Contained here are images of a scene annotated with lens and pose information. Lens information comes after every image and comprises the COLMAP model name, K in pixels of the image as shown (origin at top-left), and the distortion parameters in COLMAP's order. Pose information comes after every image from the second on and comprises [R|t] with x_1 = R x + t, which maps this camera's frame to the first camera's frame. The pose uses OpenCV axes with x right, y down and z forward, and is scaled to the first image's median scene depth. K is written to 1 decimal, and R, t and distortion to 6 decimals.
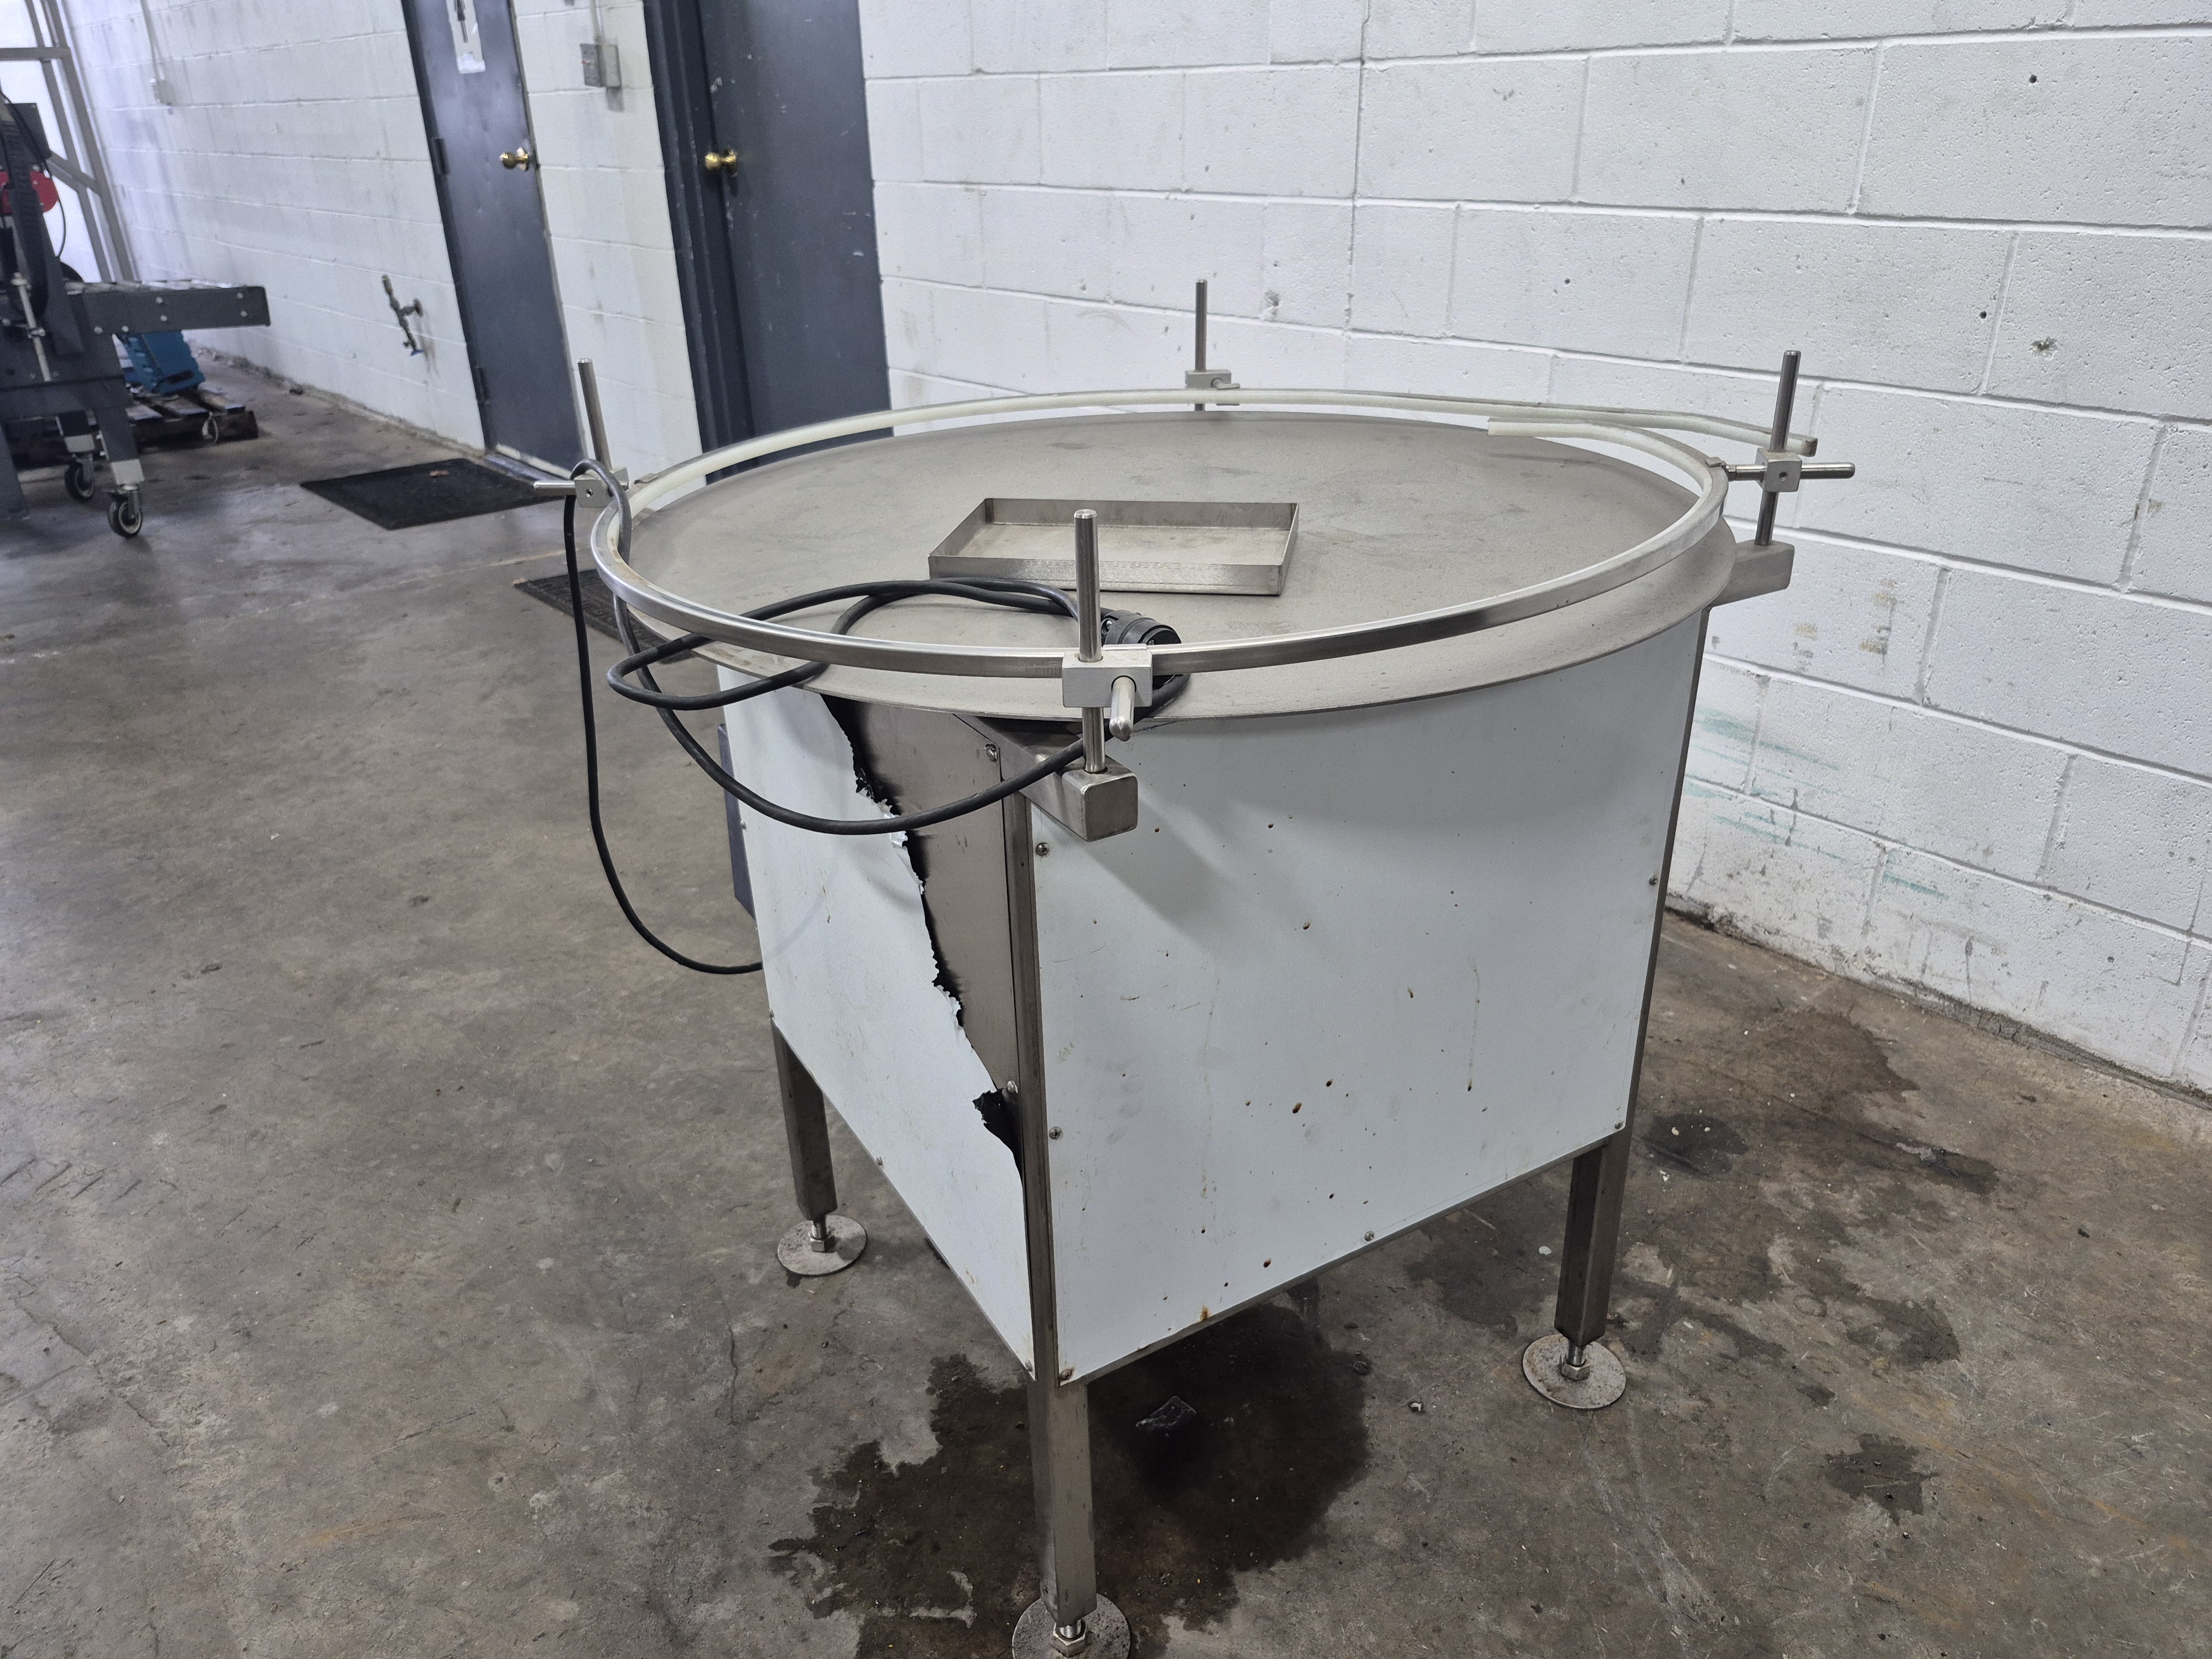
lens RADIAL K [[1535.3, 0, 1108.0], [0, 1535.3, 827.5], [0, 0, 1]] dist [0.004567, -0.017252]
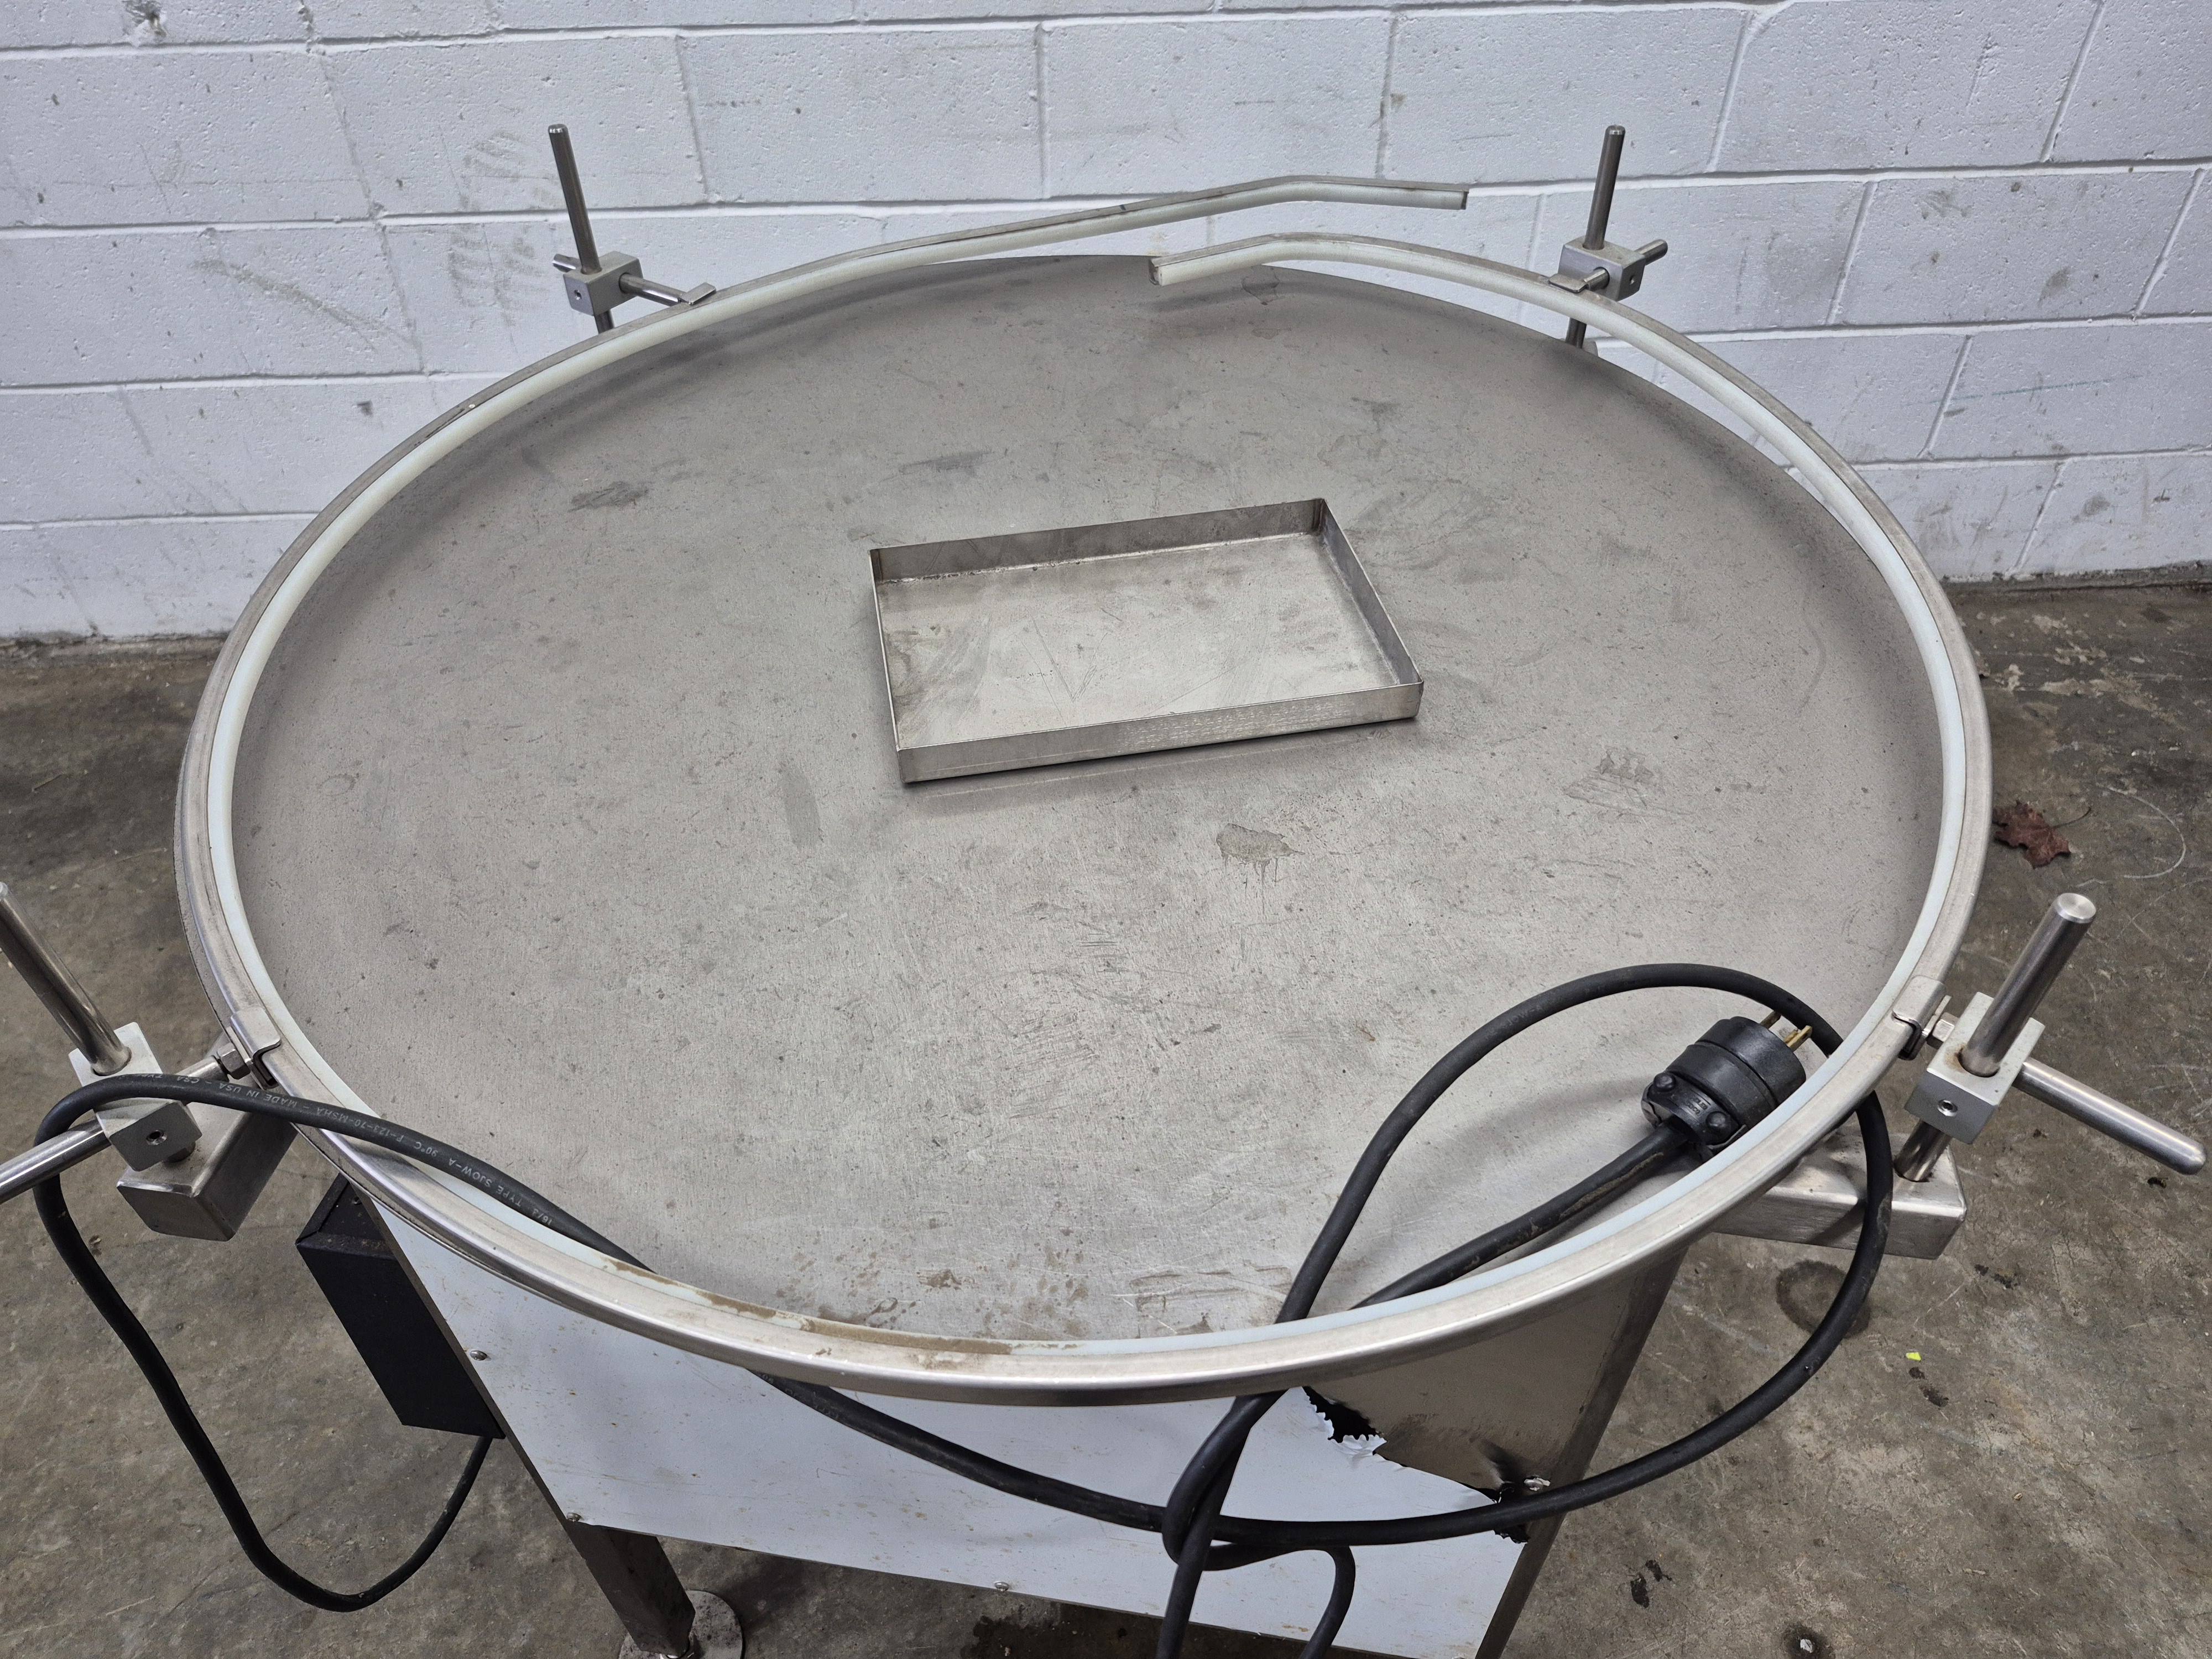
lens RADIAL K [[1535.3, 0, 1106.8], [0, 1535.3, 829.1], [0, 0, 1]] dist [0.004567, -0.017252]
pose [[0.639662, -0.524376, 0.562016, -0.240725], [0.329032, 0.847588, 0.416332, -0.268670], [-0.694673, -0.081391, 0.714706, 0.348358]]
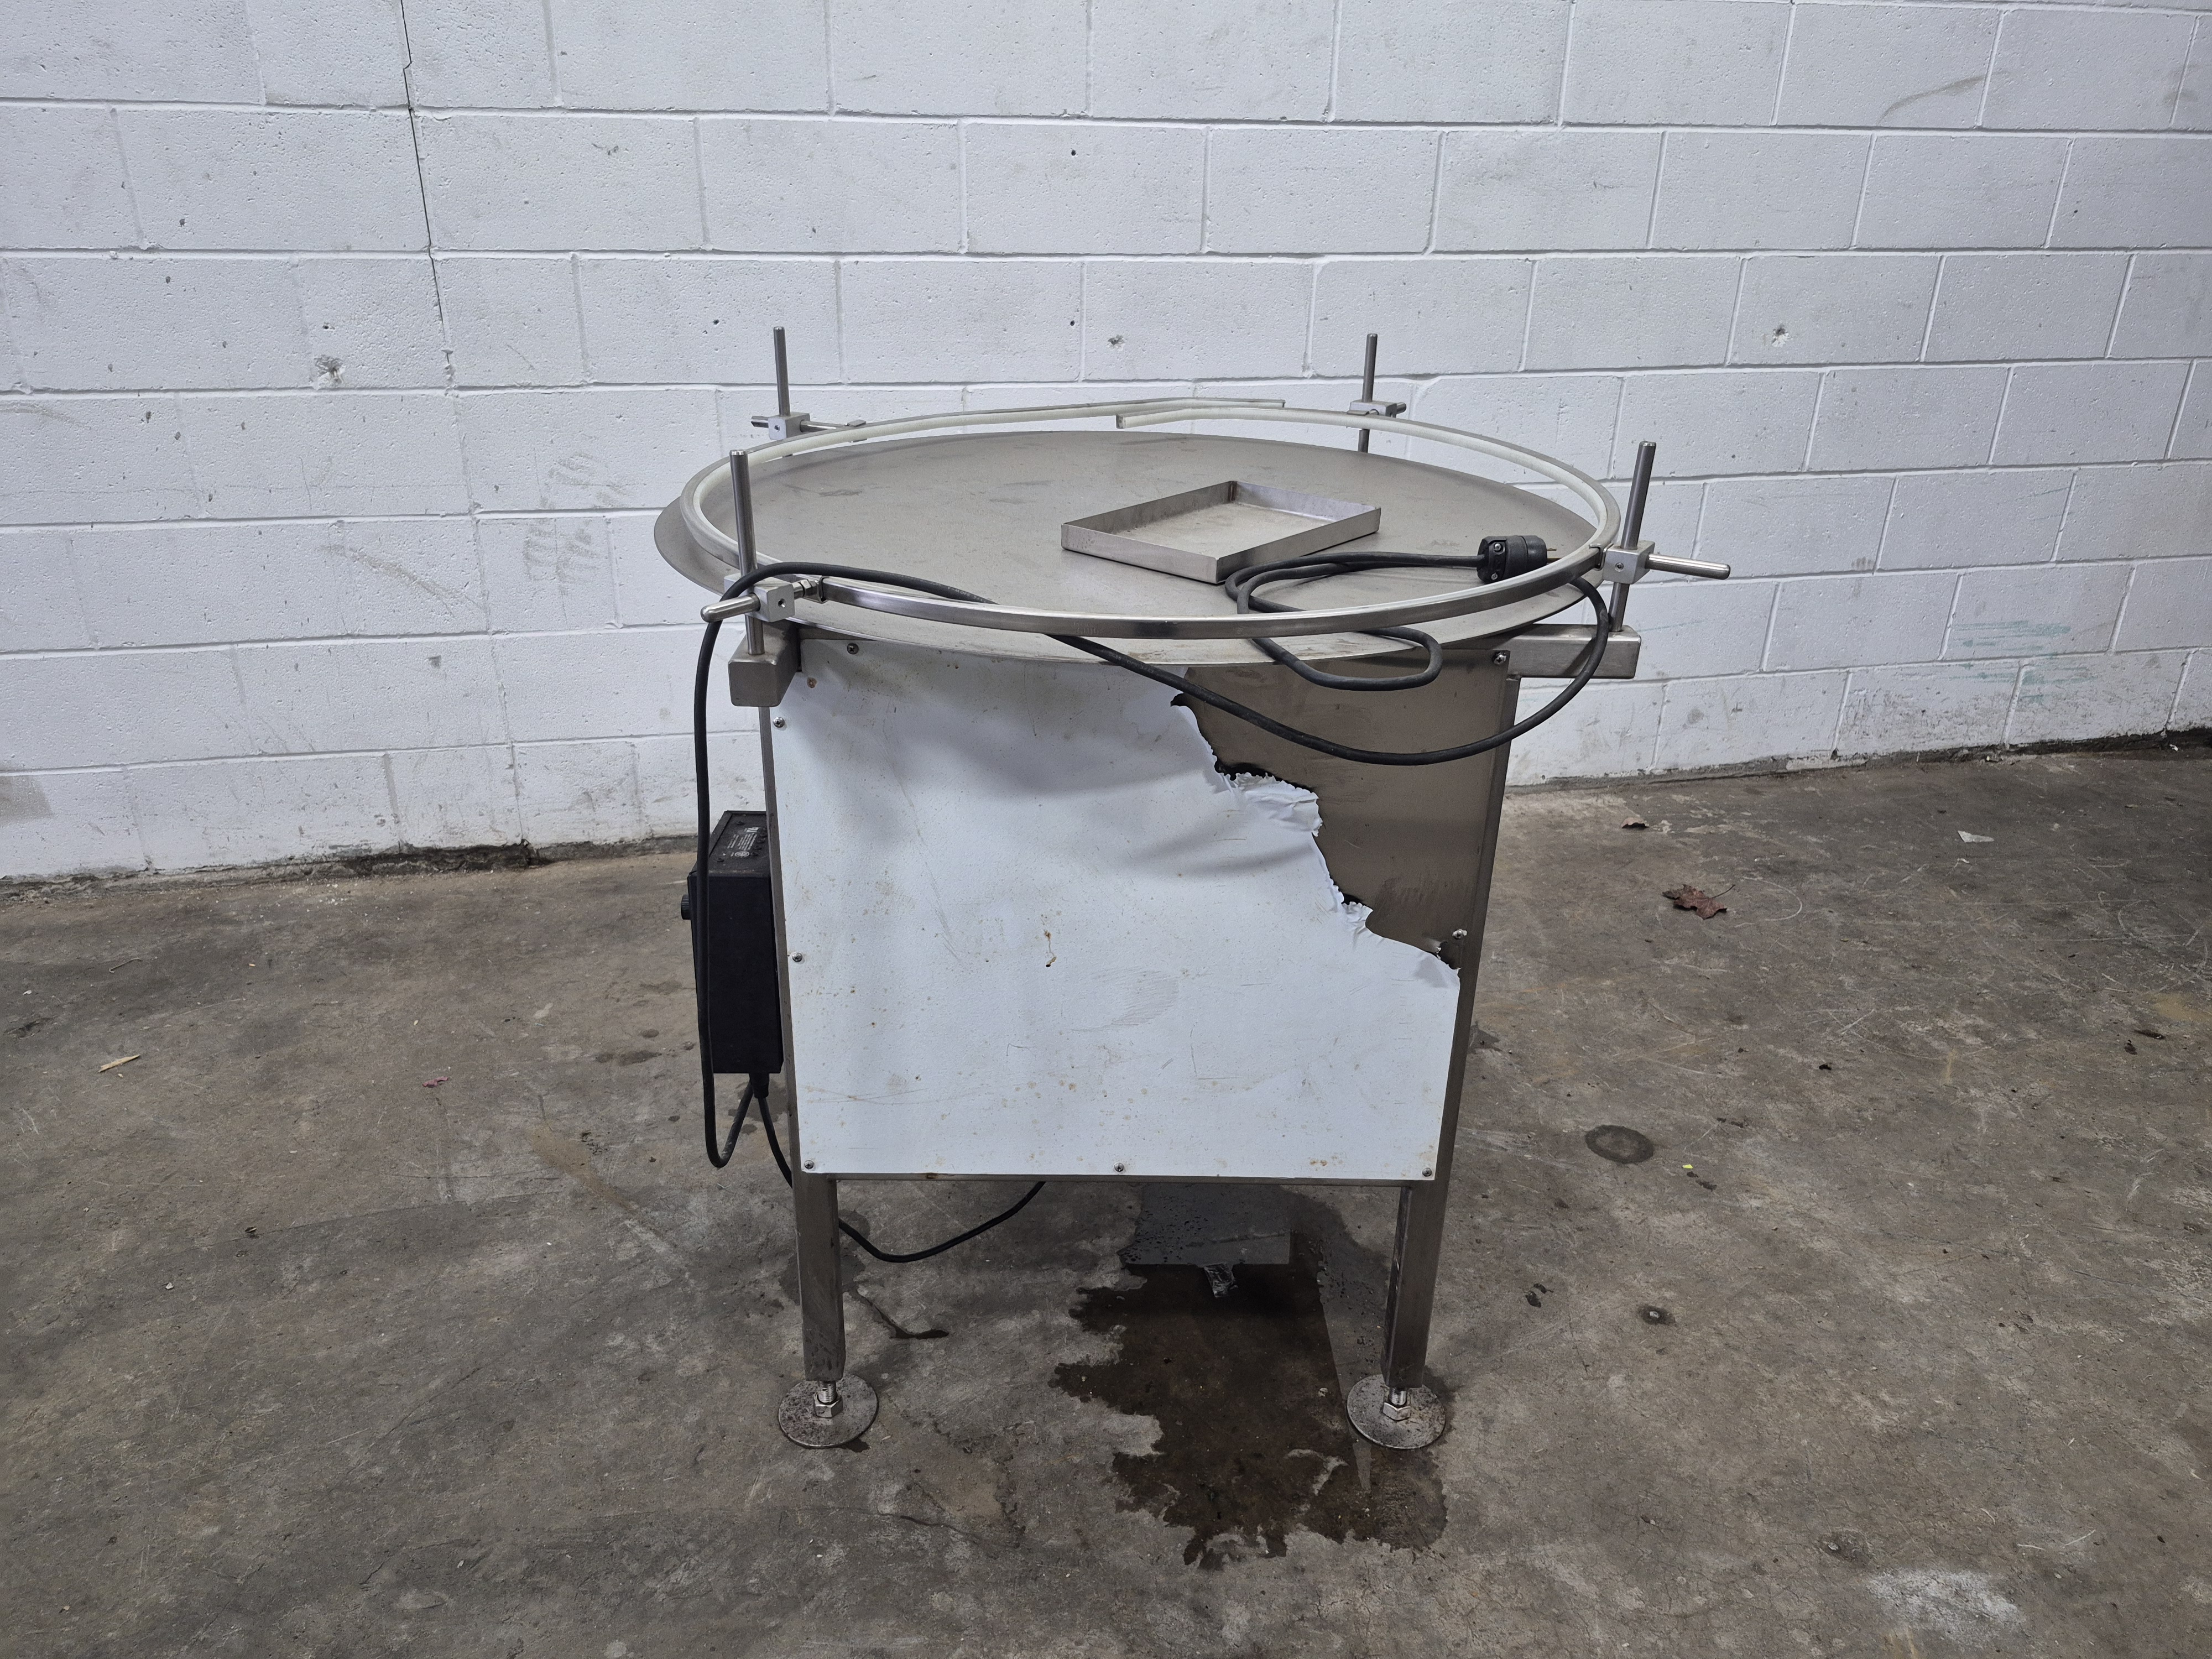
lens RADIAL K [[1535.3, 0, 1088.5], [0, 1535.3, 835.9], [0, 0, 1]] dist [0.004567, -0.017252]
pose [[0.501944, -0.331634, 0.798794, -0.667941], [0.341965, 0.924409, 0.168902, -0.131015], [-0.794426, 0.188380, 0.577409, 0.267286]]
